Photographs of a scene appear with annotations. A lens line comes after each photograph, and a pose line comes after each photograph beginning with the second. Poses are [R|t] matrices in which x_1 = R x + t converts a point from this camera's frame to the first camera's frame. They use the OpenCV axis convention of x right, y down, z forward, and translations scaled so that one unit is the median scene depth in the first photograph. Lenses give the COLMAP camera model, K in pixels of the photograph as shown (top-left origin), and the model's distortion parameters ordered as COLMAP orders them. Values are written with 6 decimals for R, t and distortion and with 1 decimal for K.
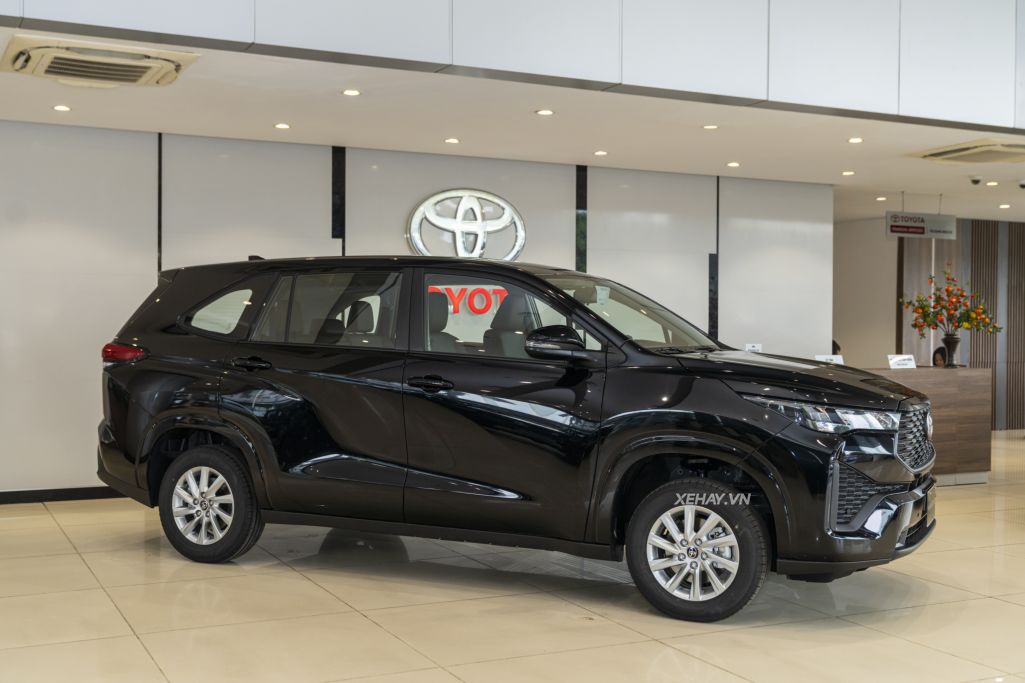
lens RADIAL K [[1193.2, 0, 512.9], [0, 1193.2, 339.3], [0, 0, 1]] dist [0.136955, 0.000000]
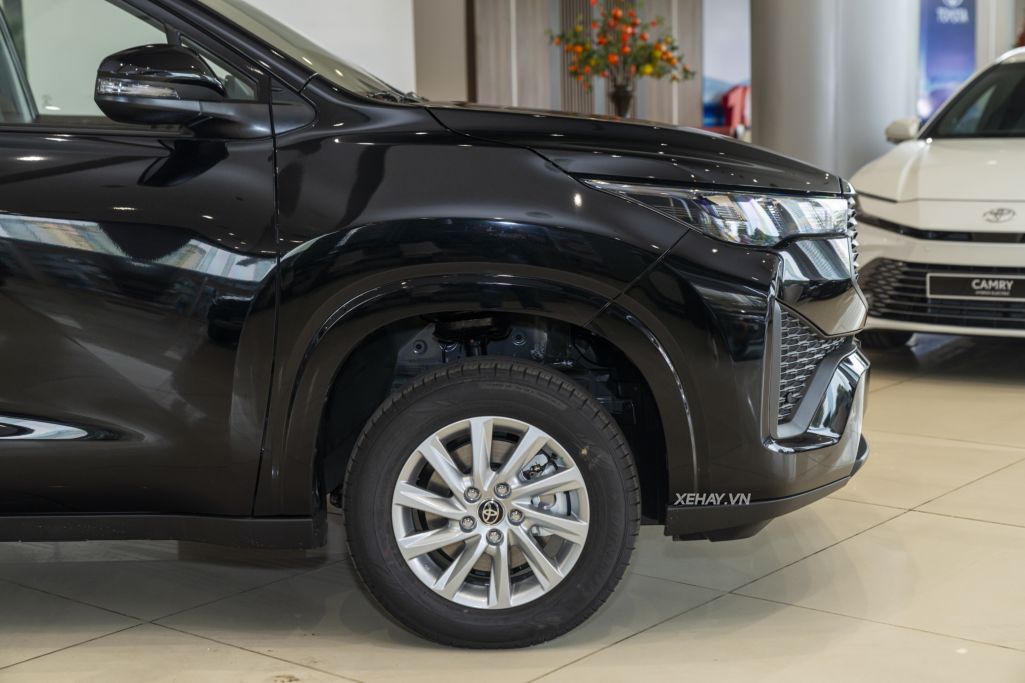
lens RADIAL K [[1694.3, 0, 511.9], [0, 1694.3, 342.7], [0, 0, 1]] dist [0.033381, 0.000000]
pose [[0.909599, -0.083785, 0.406953, -0.114443], [0.033197, 0.990981, 0.129828, 0.021653], [-0.414160, -0.104582, 0.904176, 0.387477]]
